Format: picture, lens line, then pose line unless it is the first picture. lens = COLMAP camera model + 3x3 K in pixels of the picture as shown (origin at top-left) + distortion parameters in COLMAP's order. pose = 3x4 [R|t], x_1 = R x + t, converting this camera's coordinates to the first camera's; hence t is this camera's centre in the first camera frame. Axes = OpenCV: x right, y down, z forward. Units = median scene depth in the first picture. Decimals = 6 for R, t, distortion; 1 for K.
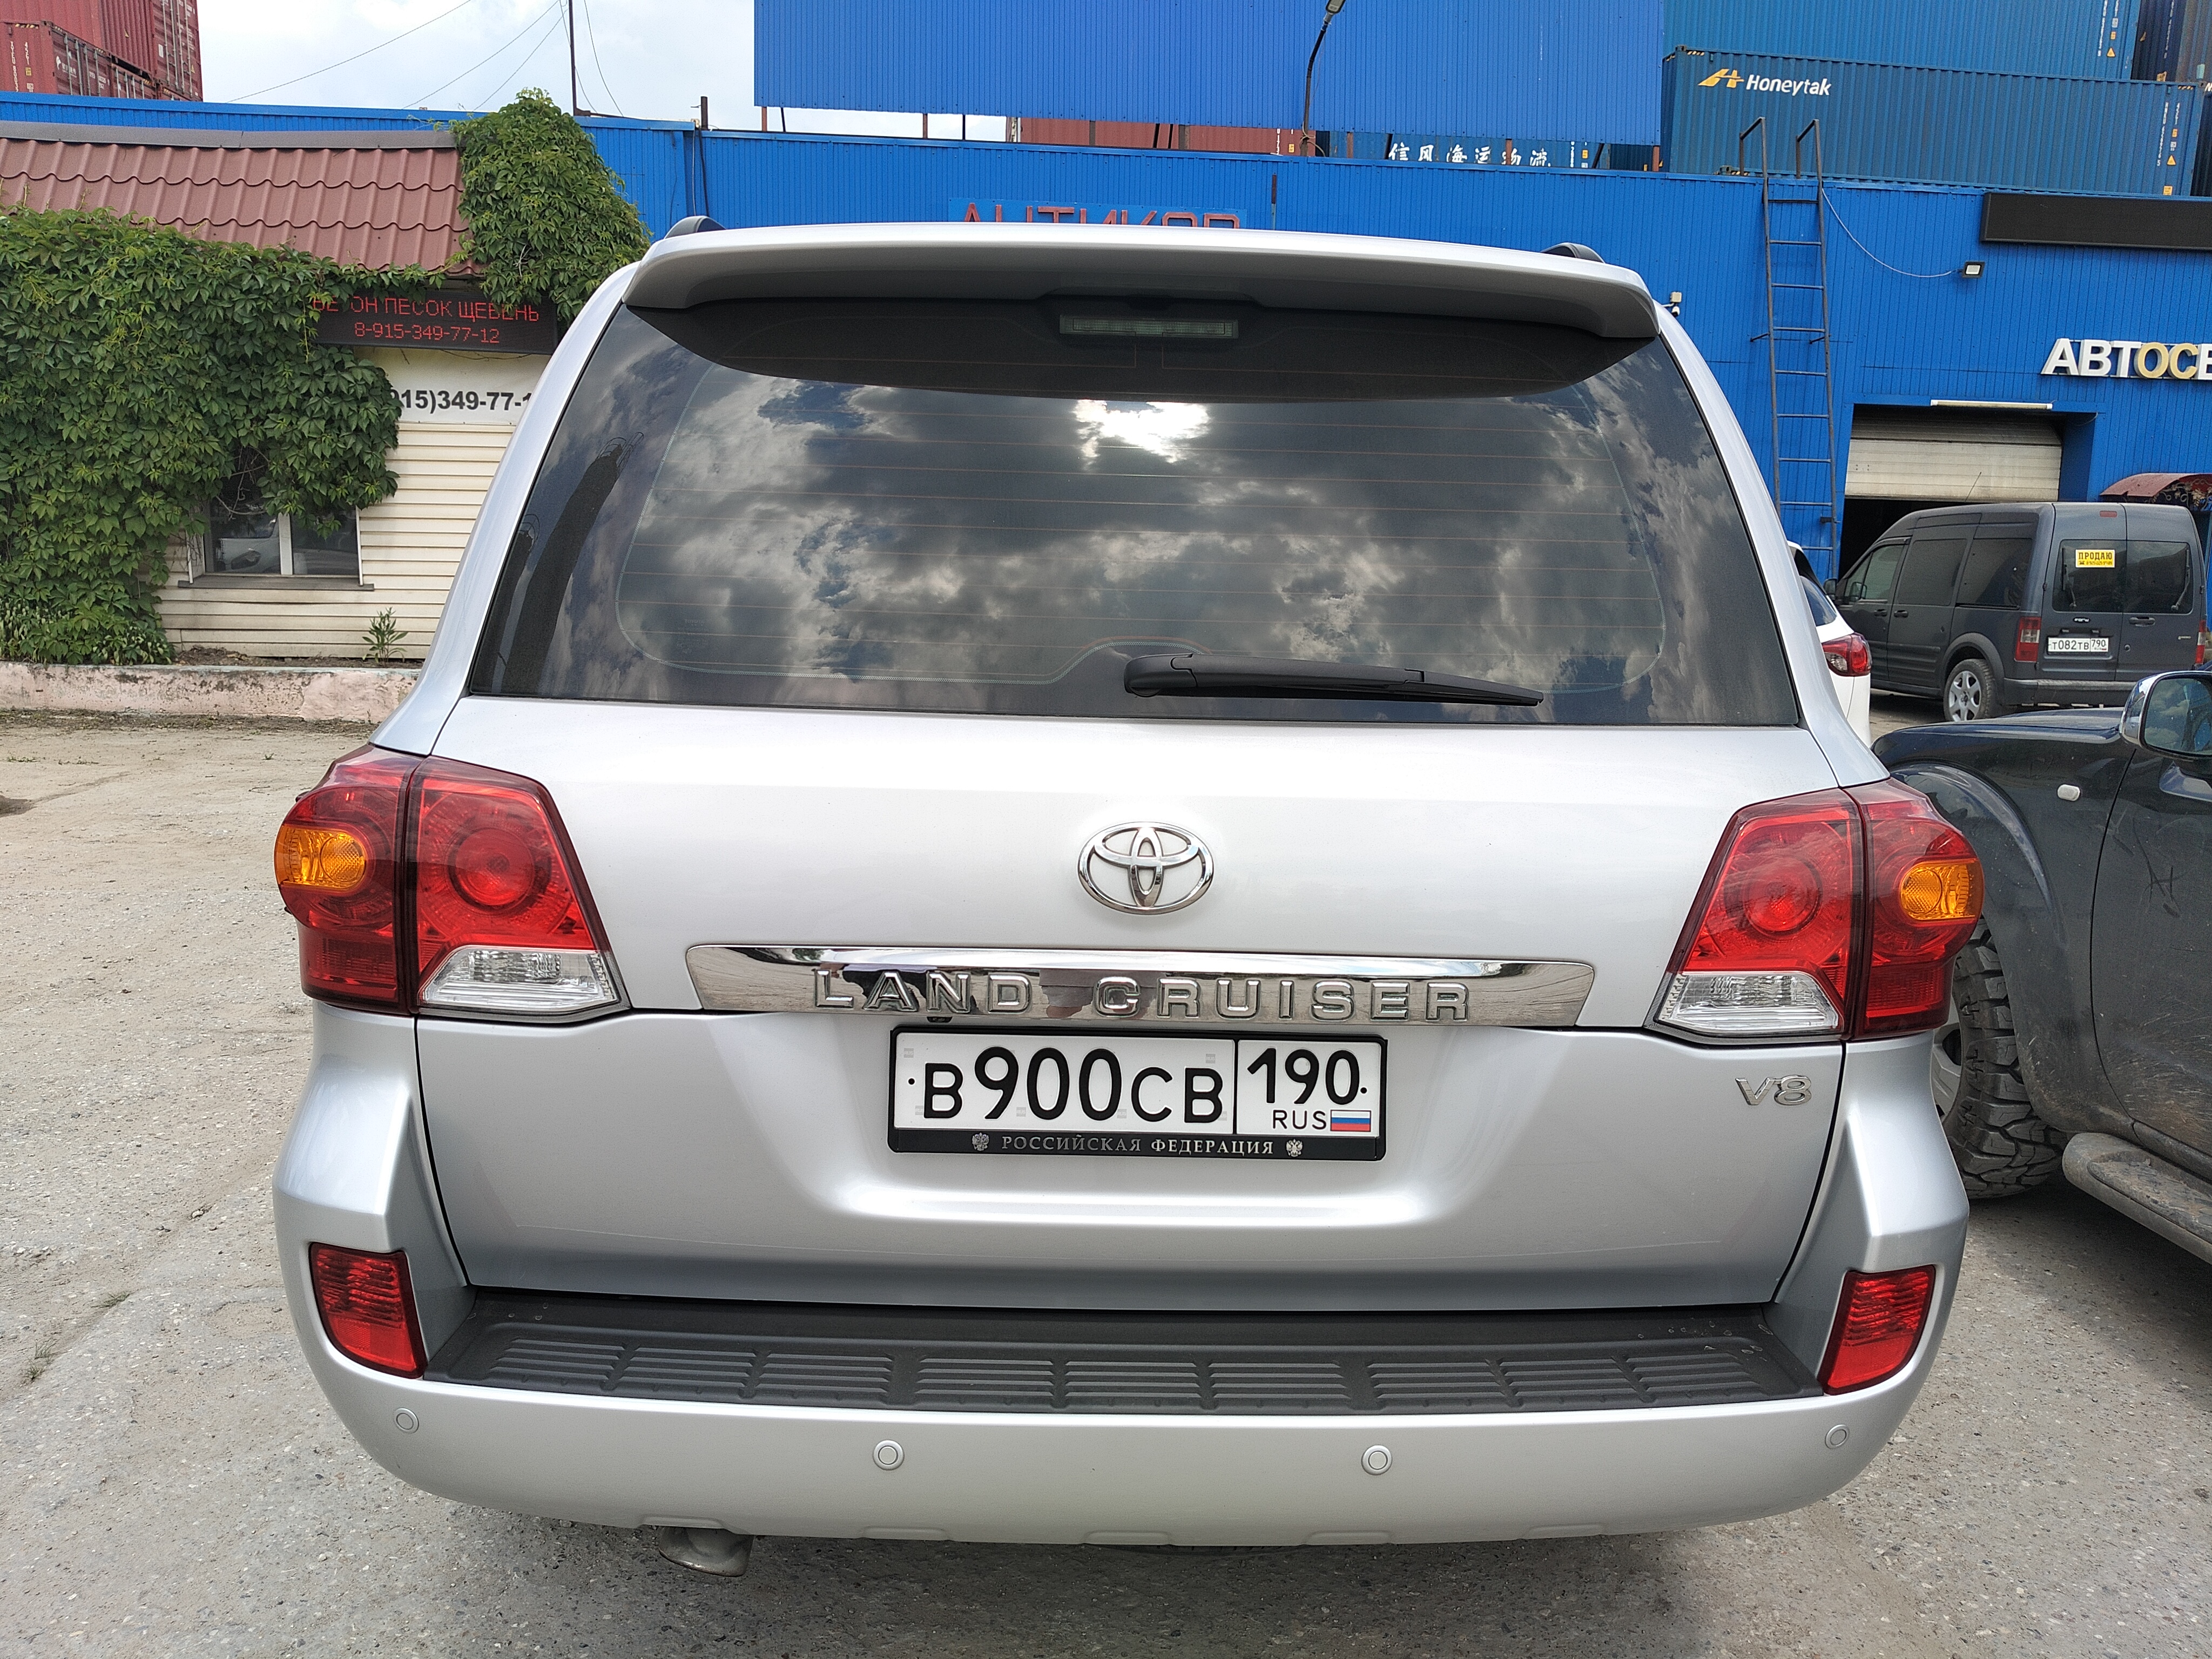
lens RADIAL K [[1695.4, 0, 1061.4], [0, 1695.4, 817.1], [0, 0, 1]] dist [0.058663, -0.084506]
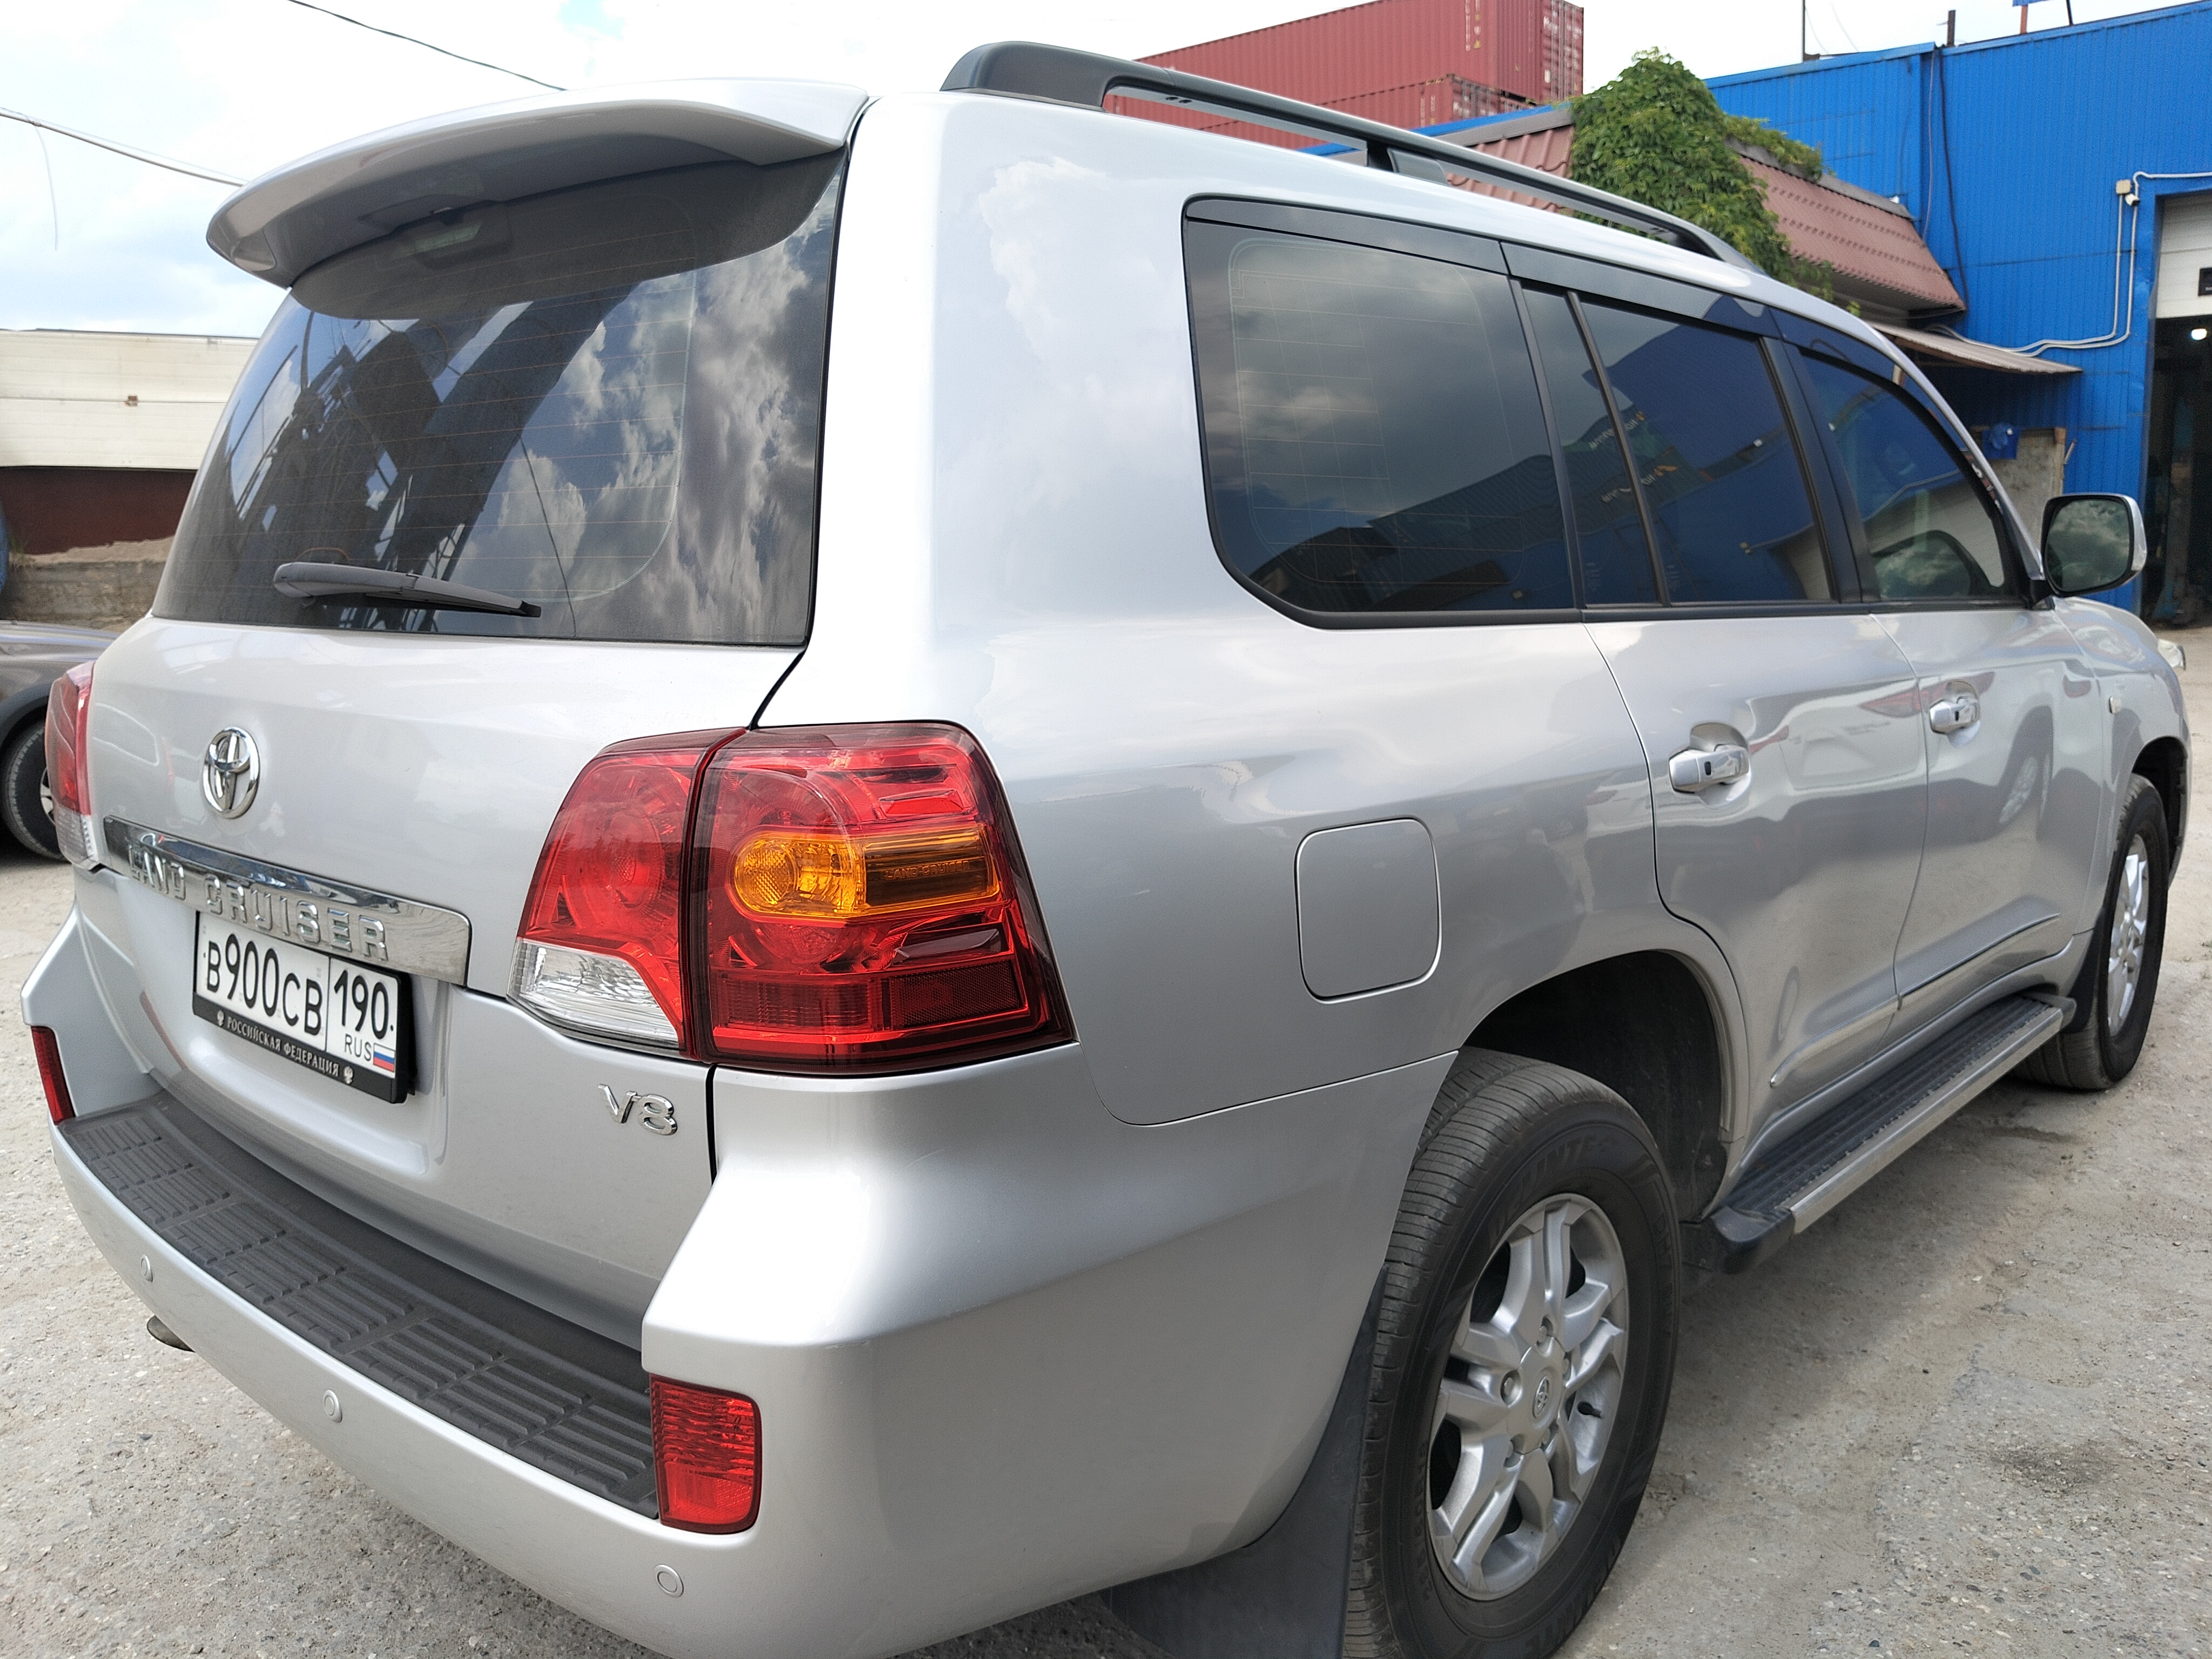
lens RADIAL K [[1706.5, 0, 1101.8], [0, 1706.5, 884.5], [0, 0, 1]] dist [-0.033616, 0.004557]
pose [[0.736609, 0.102912, -0.668443, 1.089713], [-0.071180, 0.994663, 0.074697, -0.016697], [0.672563, -0.007443, 0.740002, 0.572329]]
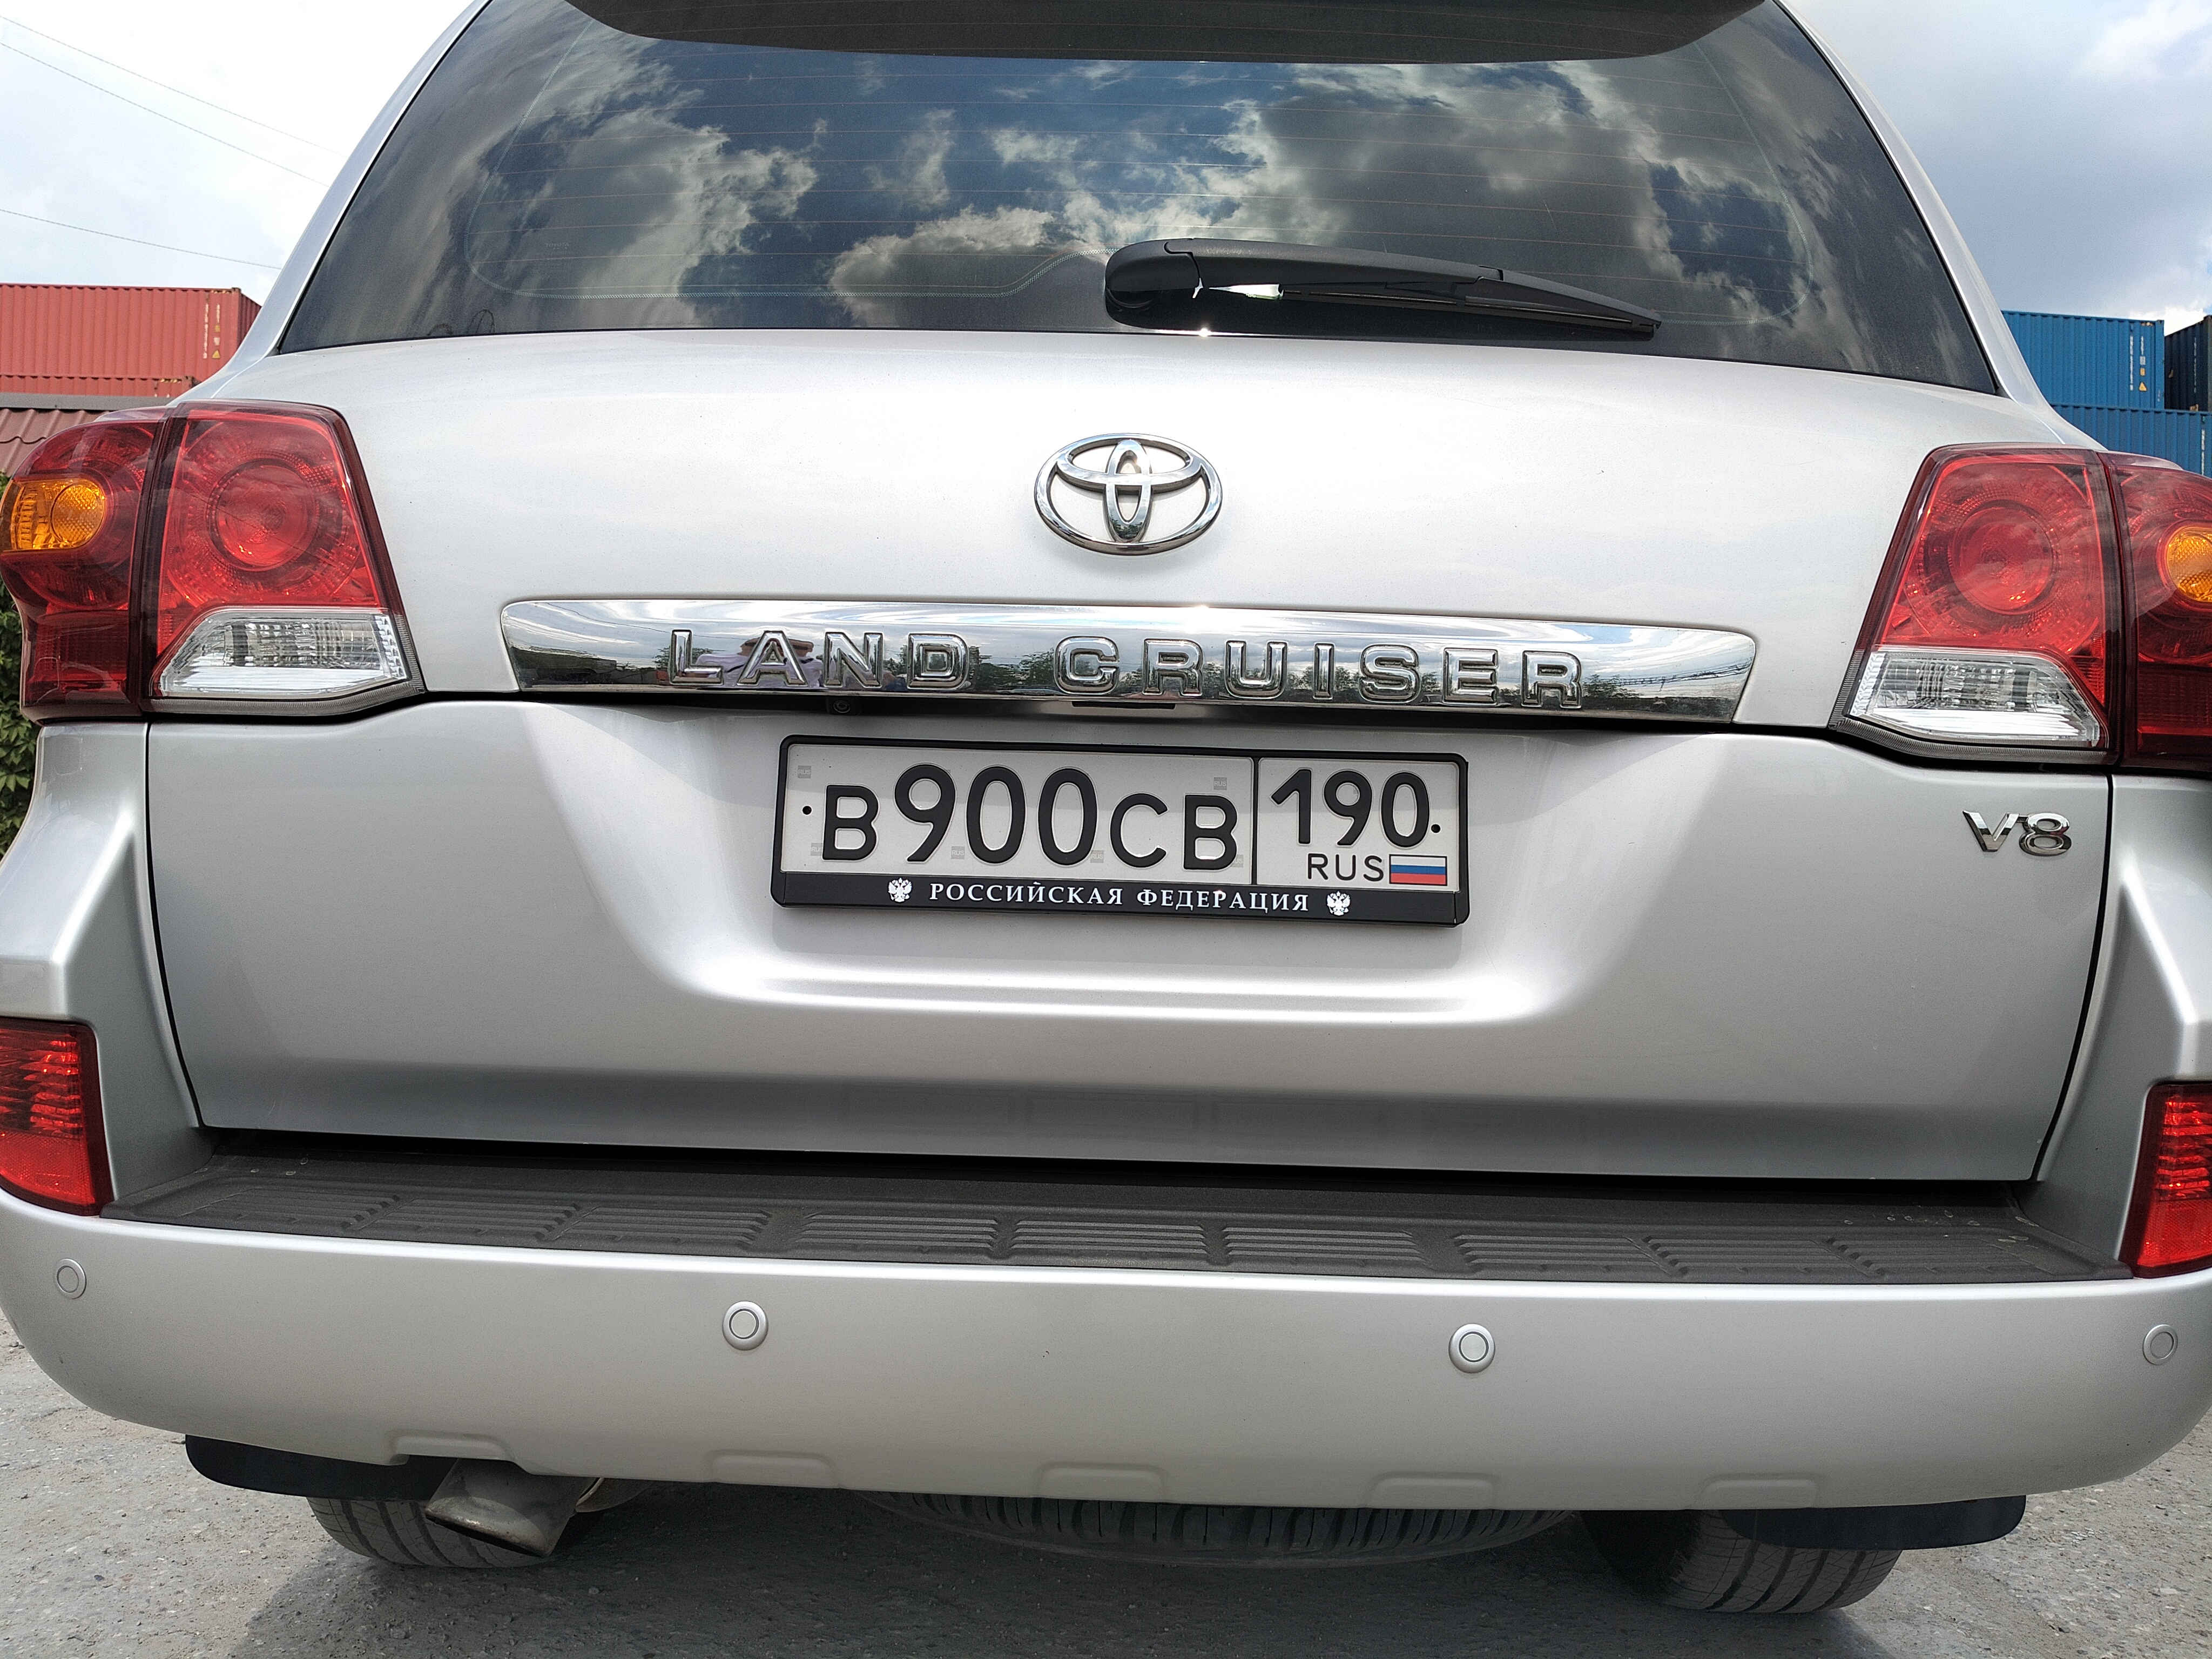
lens RADIAL K [[1695.4, 0, 1061.4], [0, 1695.4, 817.1], [0, 0, 1]] dist [0.058663, -0.084506]
pose [[0.999288, 0.002259, -0.037652, 0.047519], [-0.009450, 0.981364, -0.191926, 0.296171], [0.036516, 0.192145, 0.980687, 0.291017]]
